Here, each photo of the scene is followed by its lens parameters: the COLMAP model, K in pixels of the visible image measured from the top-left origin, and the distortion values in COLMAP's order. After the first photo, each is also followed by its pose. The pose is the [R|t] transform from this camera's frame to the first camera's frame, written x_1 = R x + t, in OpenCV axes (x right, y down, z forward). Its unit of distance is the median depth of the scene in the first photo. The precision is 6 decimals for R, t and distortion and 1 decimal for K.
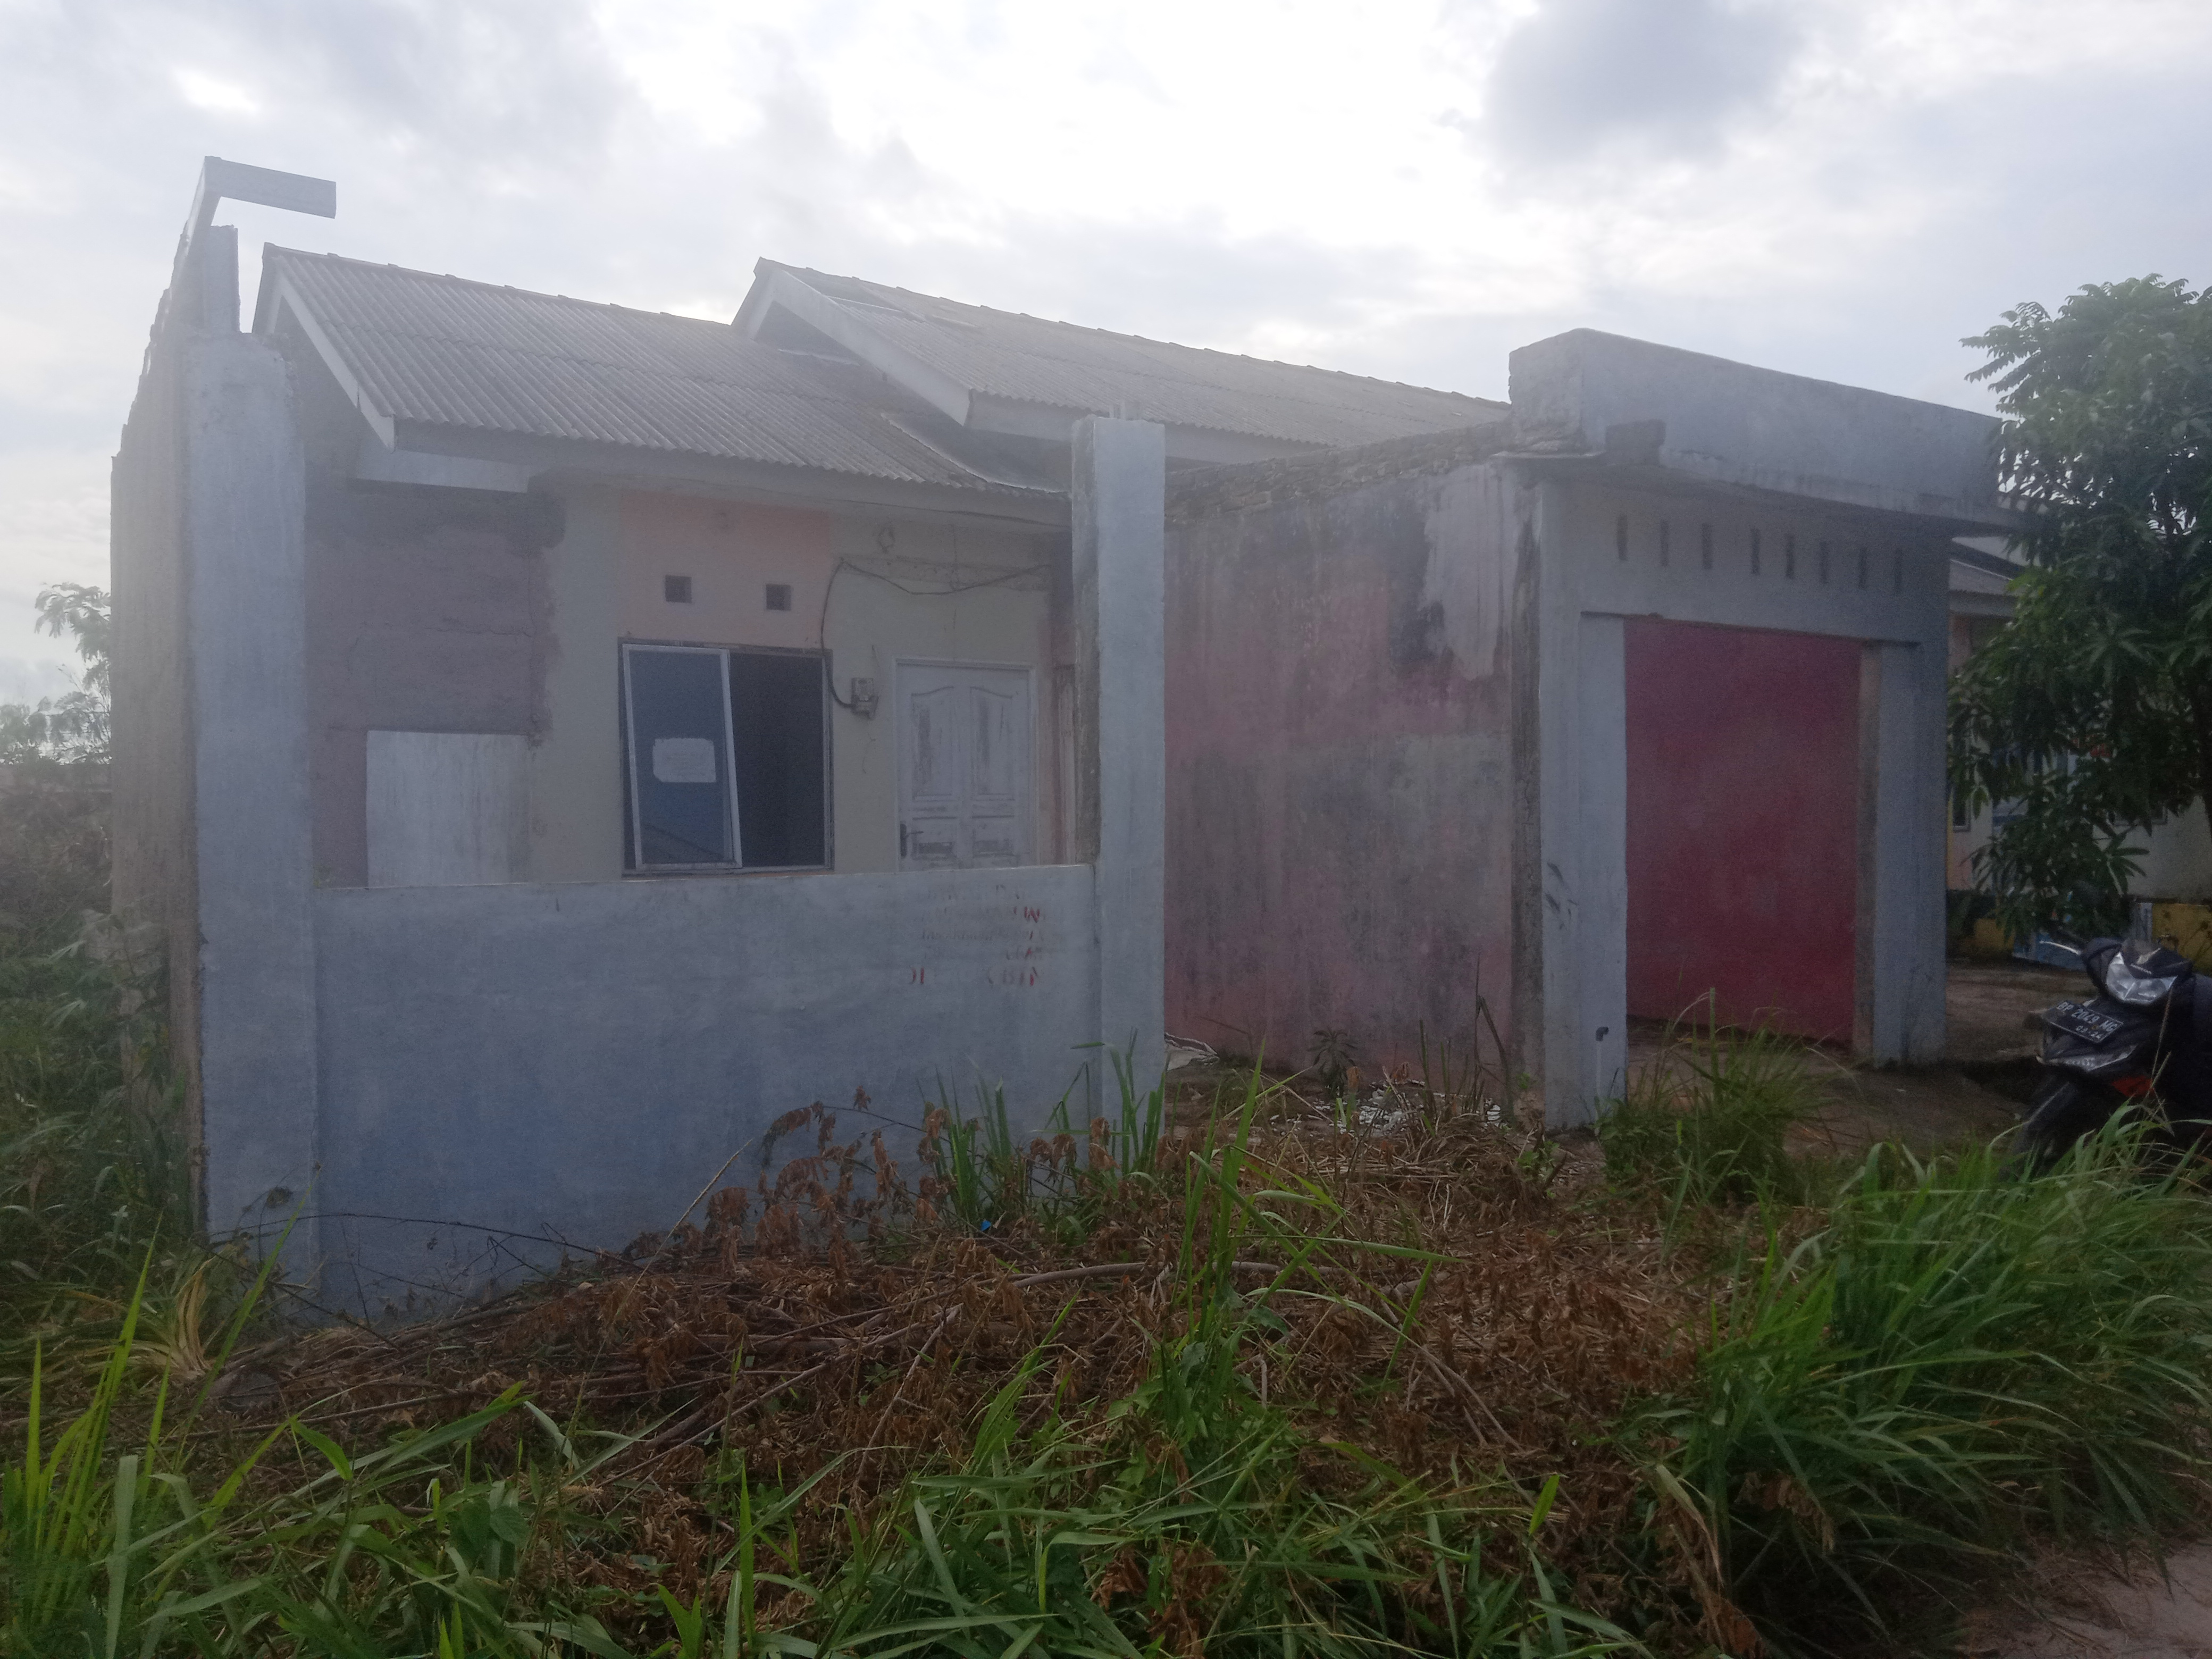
lens RADIAL K [[1687.9, 0, 1105.3], [0, 1687.9, 827.7], [0, 0, 1]] dist [0.024916, -0.002364]
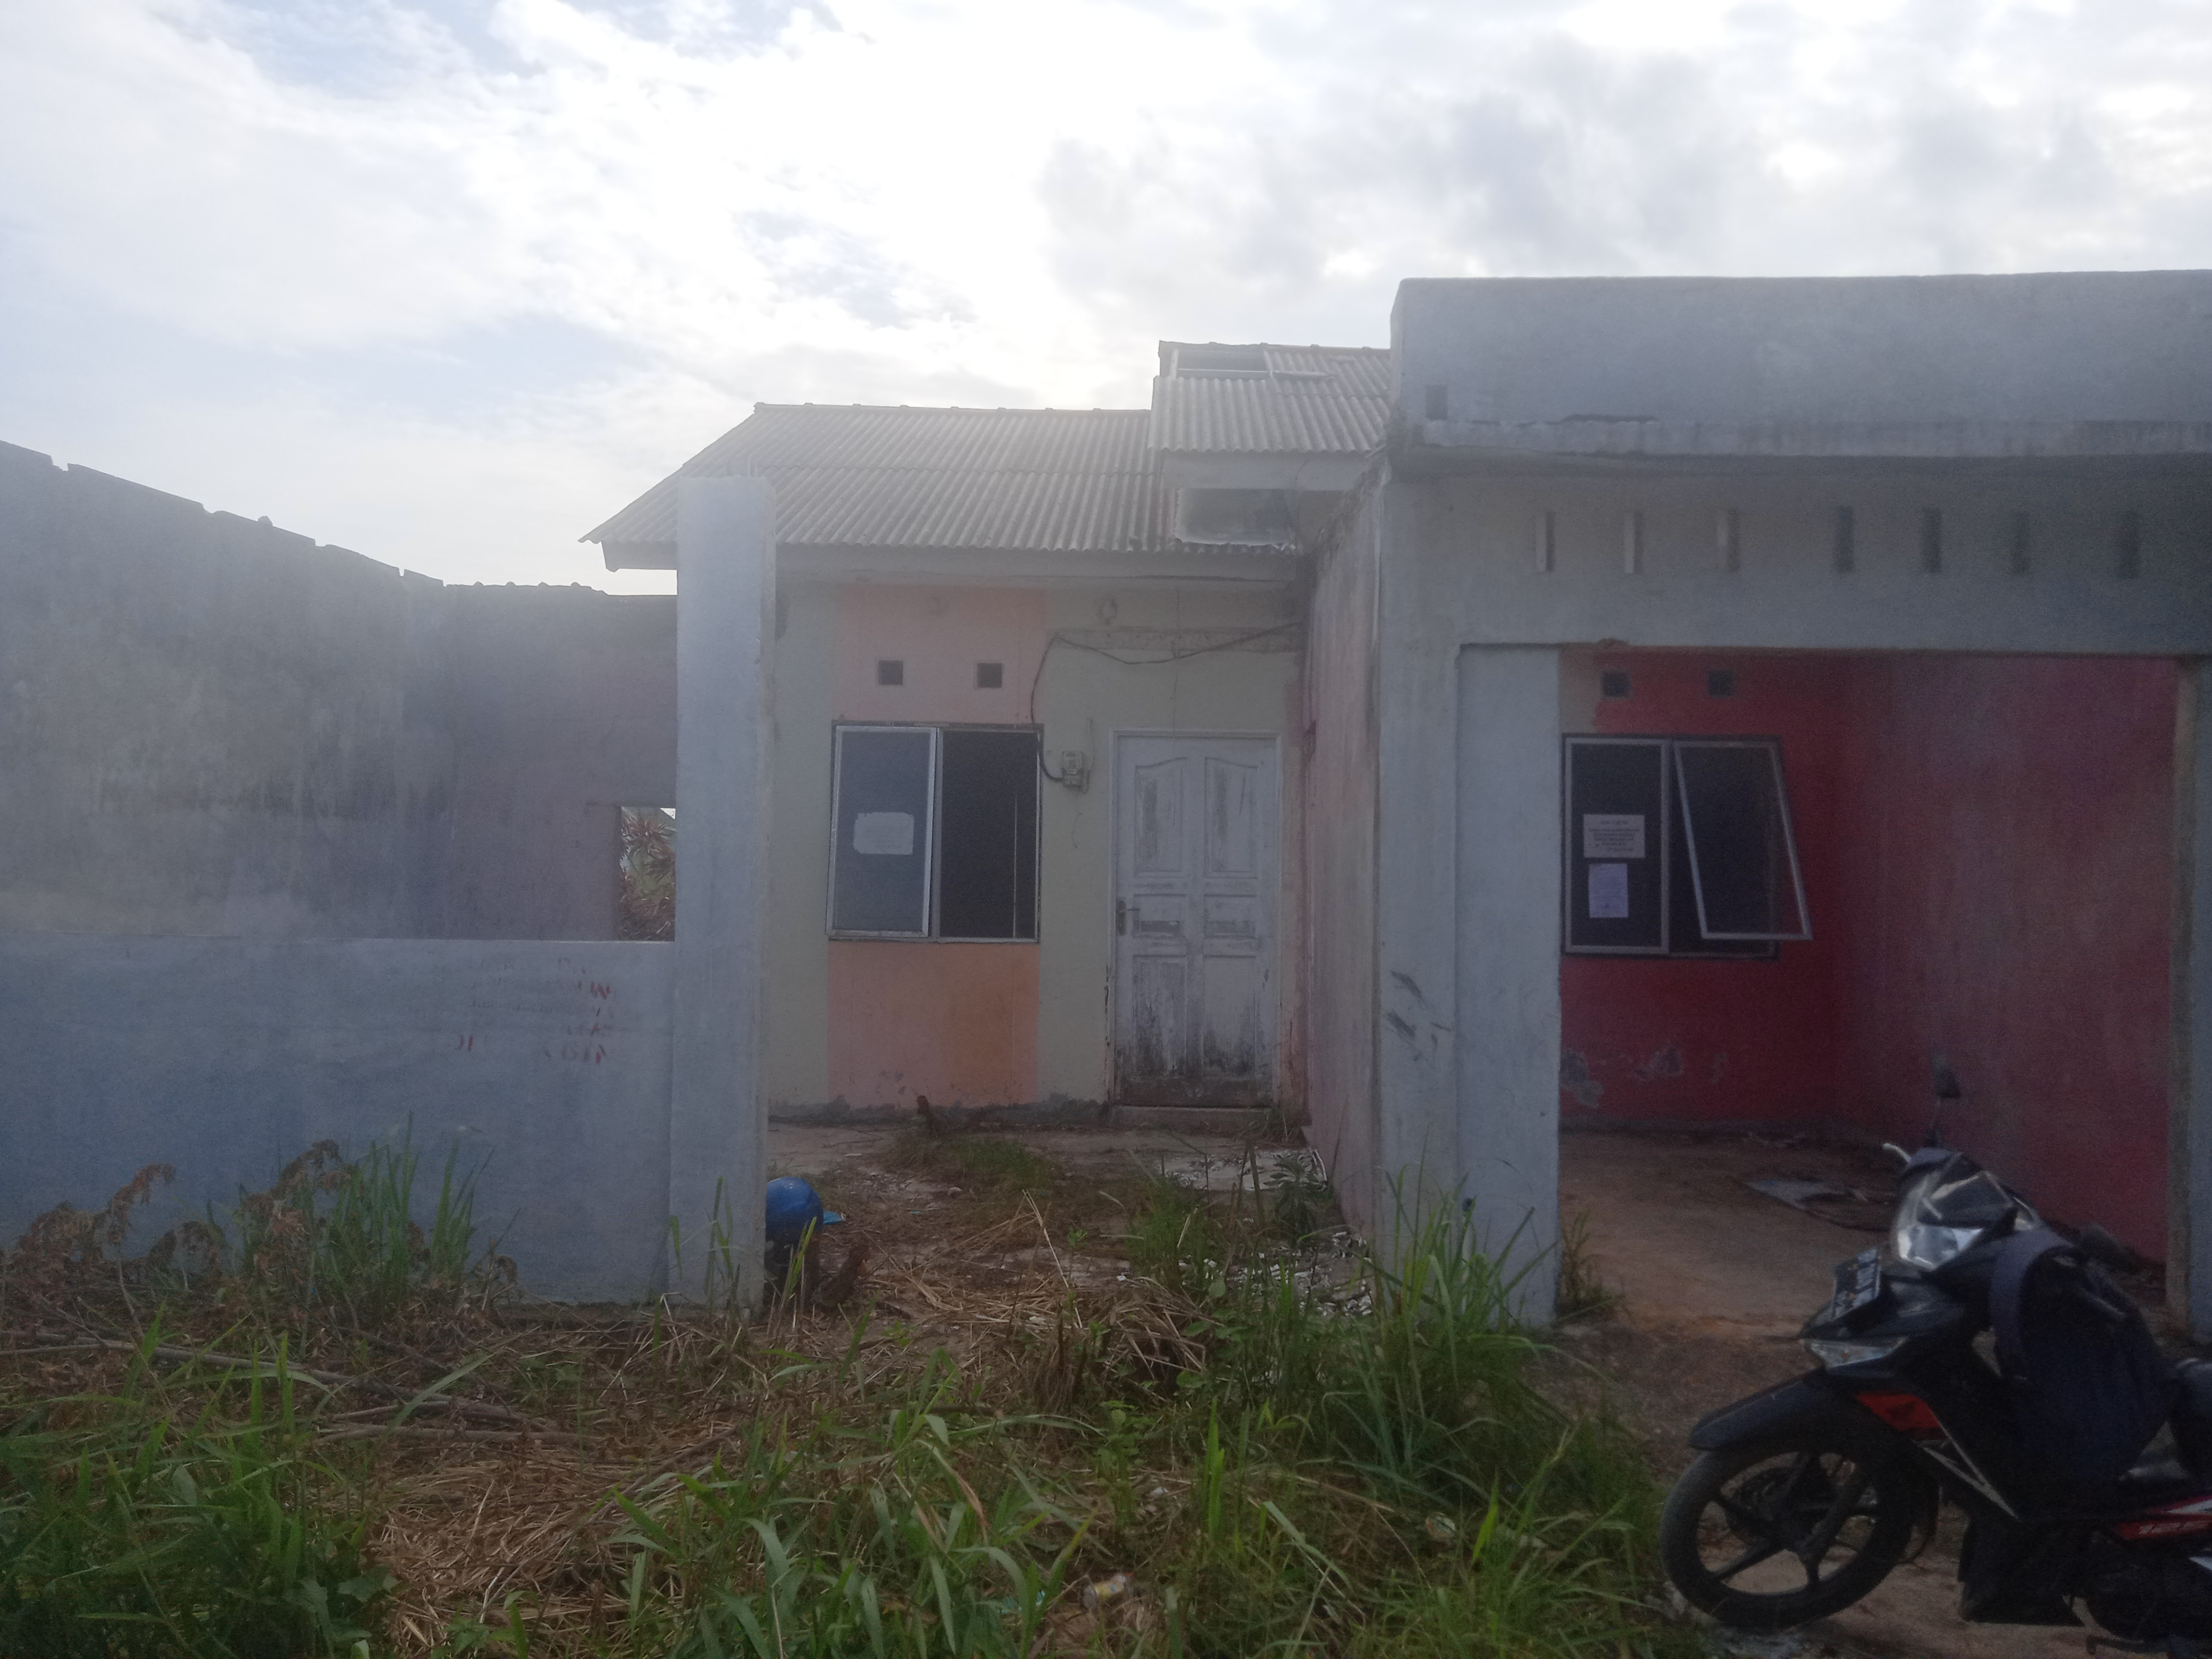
lens RADIAL K [[1665.1, 0, 1100.1], [0, 1665.1, 830.2], [0, 0, 1]] dist [0.034749, -0.022729]
pose [[0.796426, 0.004691, -0.604718, 0.490039], [-0.030207, 0.999030, -0.032033, -0.012412], [0.603982, 0.043779, 0.795795, 0.250164]]
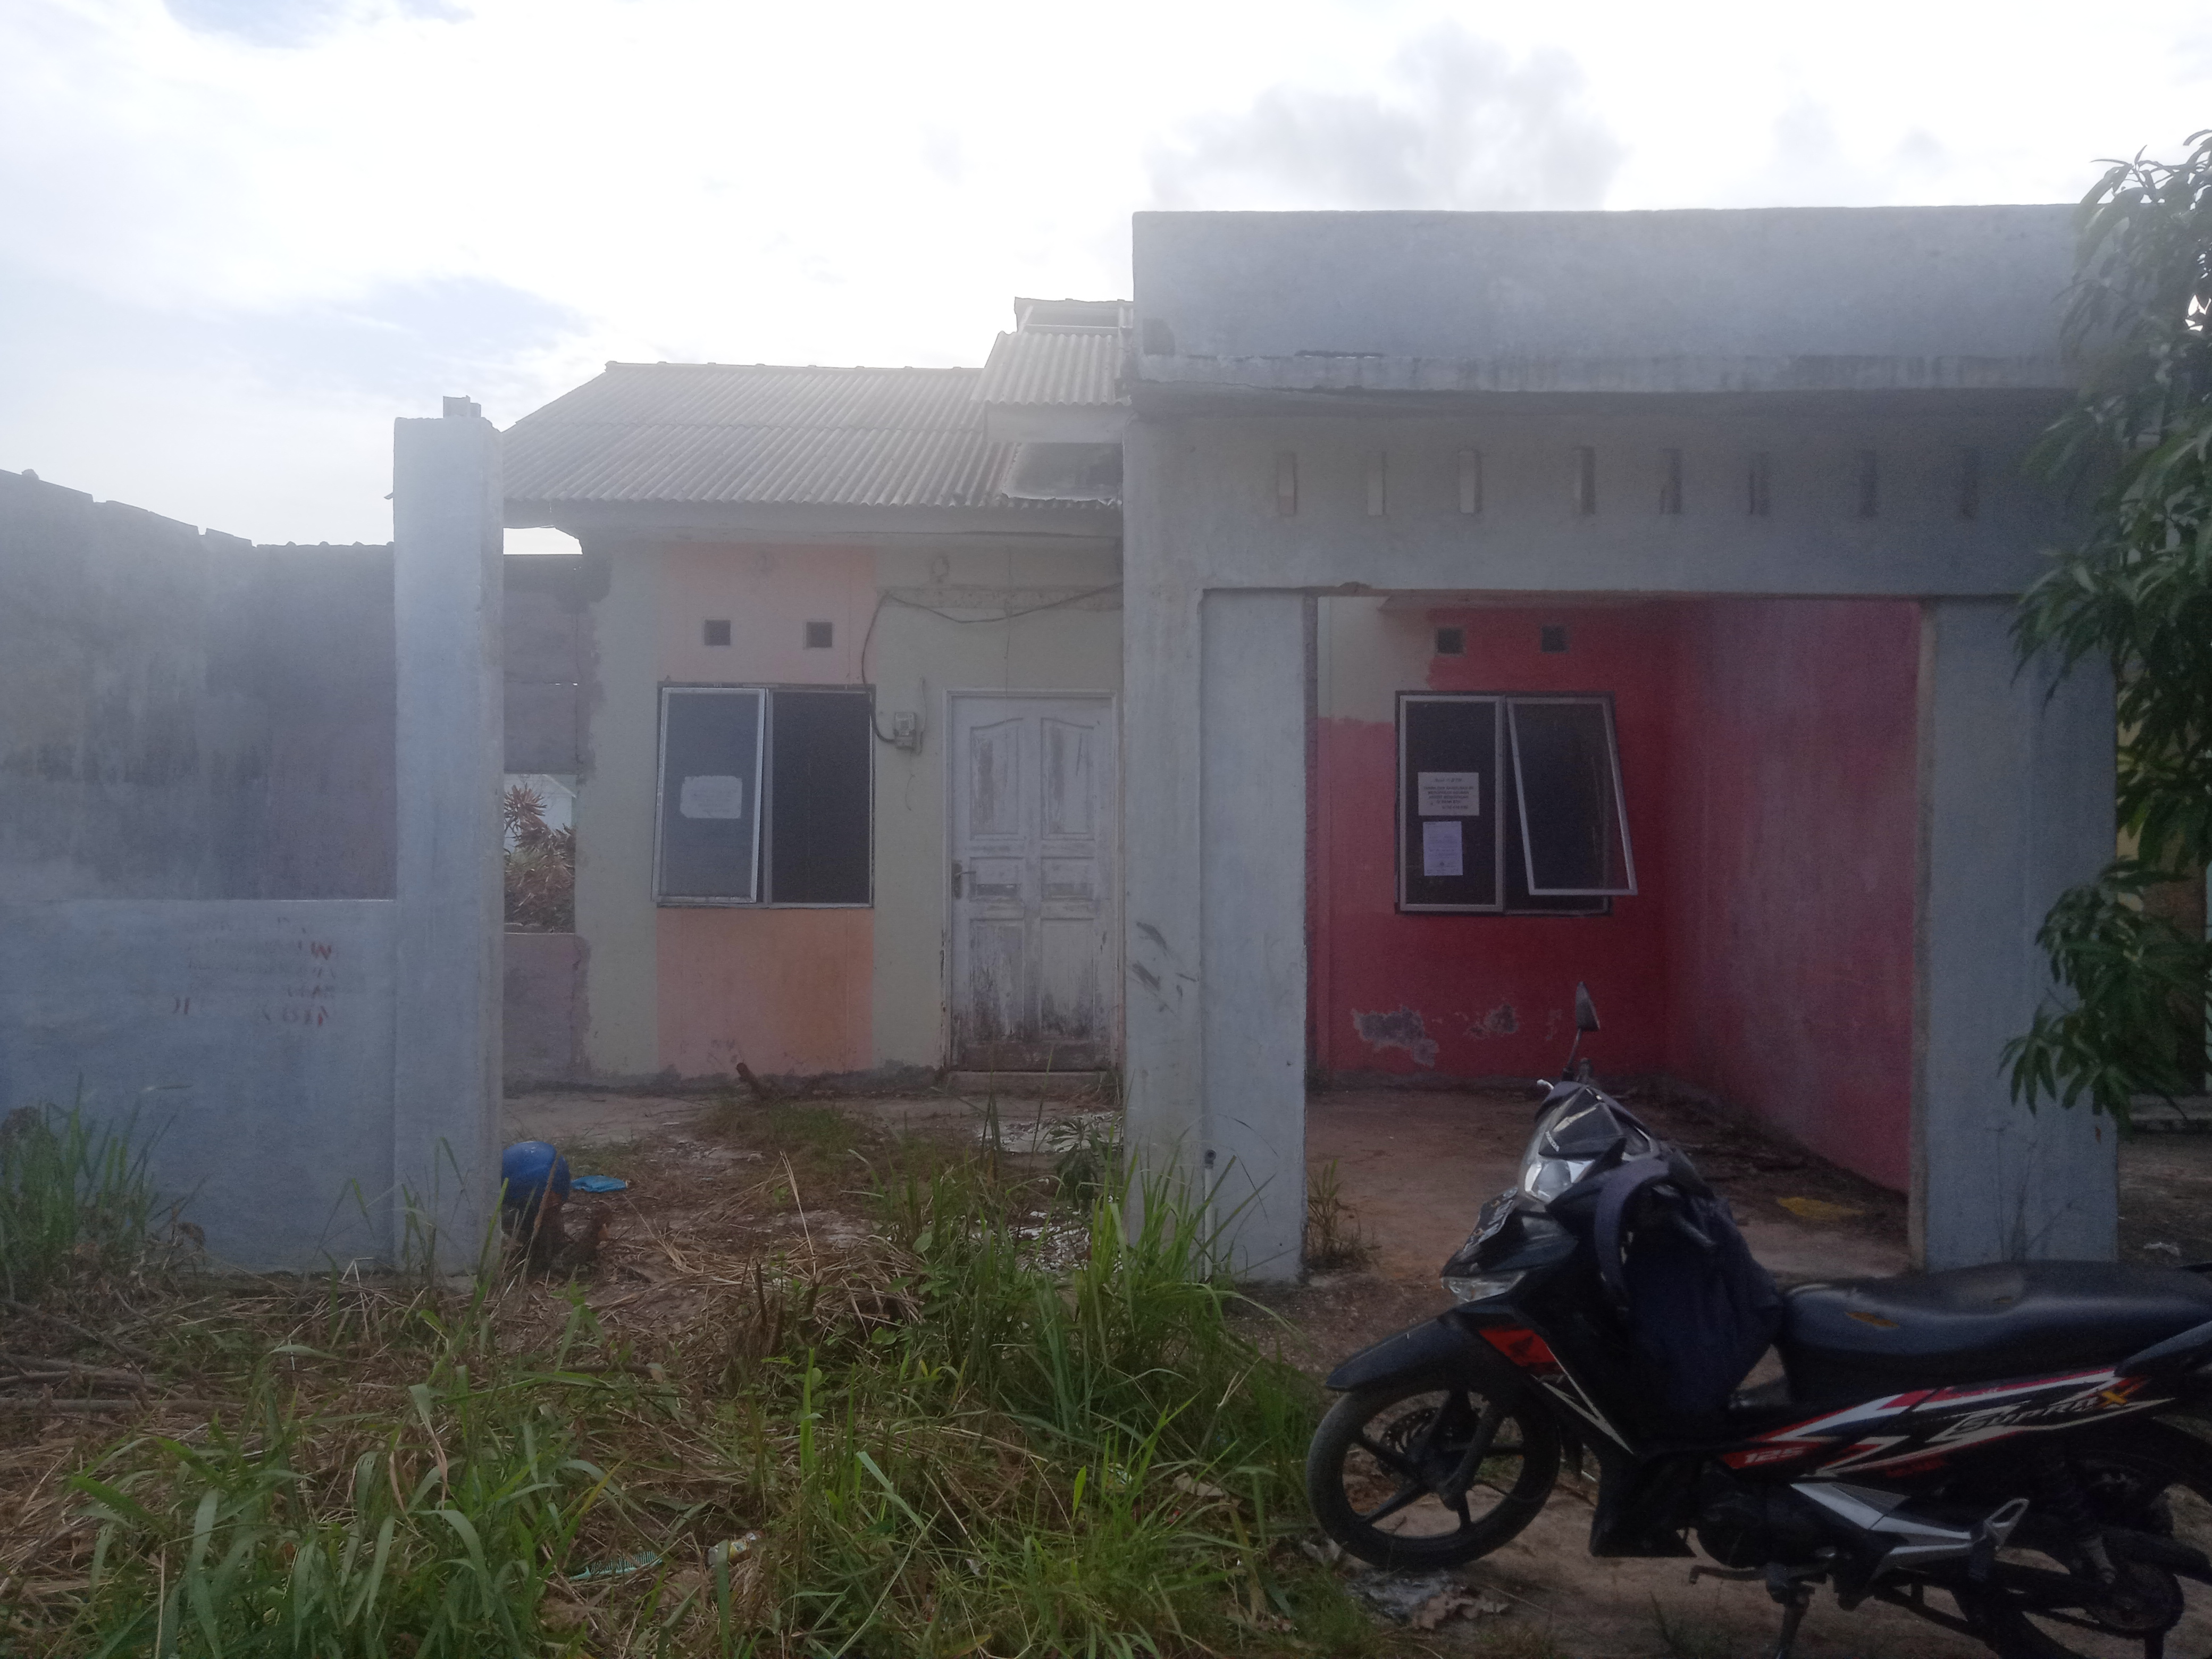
lens RADIAL K [[1670.4, 0, 1112.2], [0, 1670.4, 832.2], [0, 0, 1]] dist [0.036016, -0.045510]
pose [[0.813967, 0.006673, -0.580872, 0.547774], [-0.021132, 0.999612, -0.018127, -0.004801], [0.580526, 0.027030, 0.813793, 0.306678]]
